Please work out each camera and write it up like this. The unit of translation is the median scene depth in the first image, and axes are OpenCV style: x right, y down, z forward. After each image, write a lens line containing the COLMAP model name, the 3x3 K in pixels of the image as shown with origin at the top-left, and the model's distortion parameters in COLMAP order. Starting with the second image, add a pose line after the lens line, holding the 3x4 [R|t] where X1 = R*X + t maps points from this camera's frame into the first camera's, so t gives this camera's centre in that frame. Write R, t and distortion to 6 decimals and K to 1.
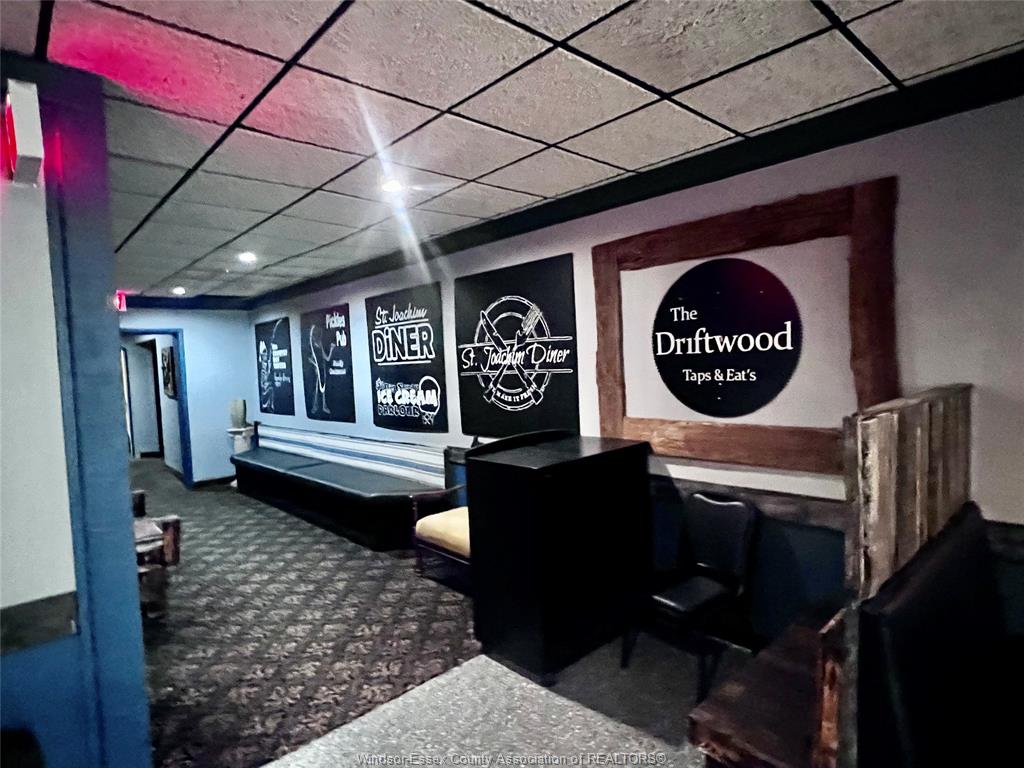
lens RADIAL K [[572.8, 0, 506.0], [0, 572.8, 386.5], [0, 0, 1]] dist [-0.005519, -0.000583]
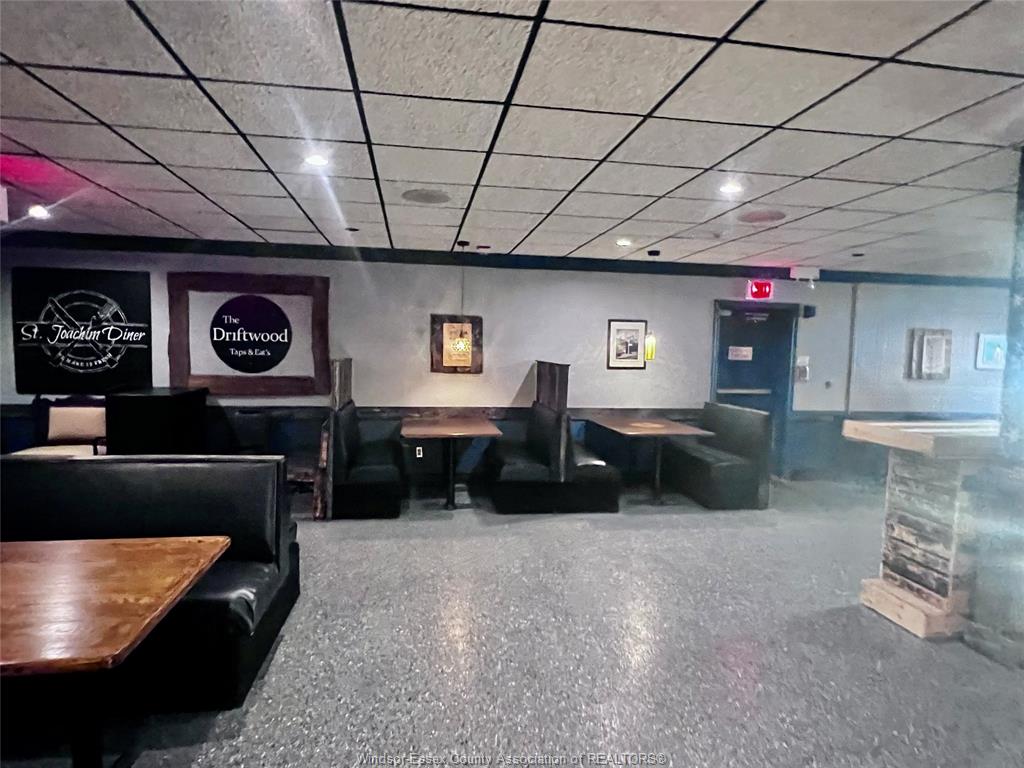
lens RADIAL K [[572.8, 0, 508.6], [0, 572.8, 385.5], [0, 0, 1]] dist [-0.005519, -0.000583]
pose [[0.542412, 0.002757, 0.840108, -0.652562], [-0.007474, 0.999971, 0.001544, 0.069202], [-0.840079, -0.007117, 0.542417, -0.676851]]
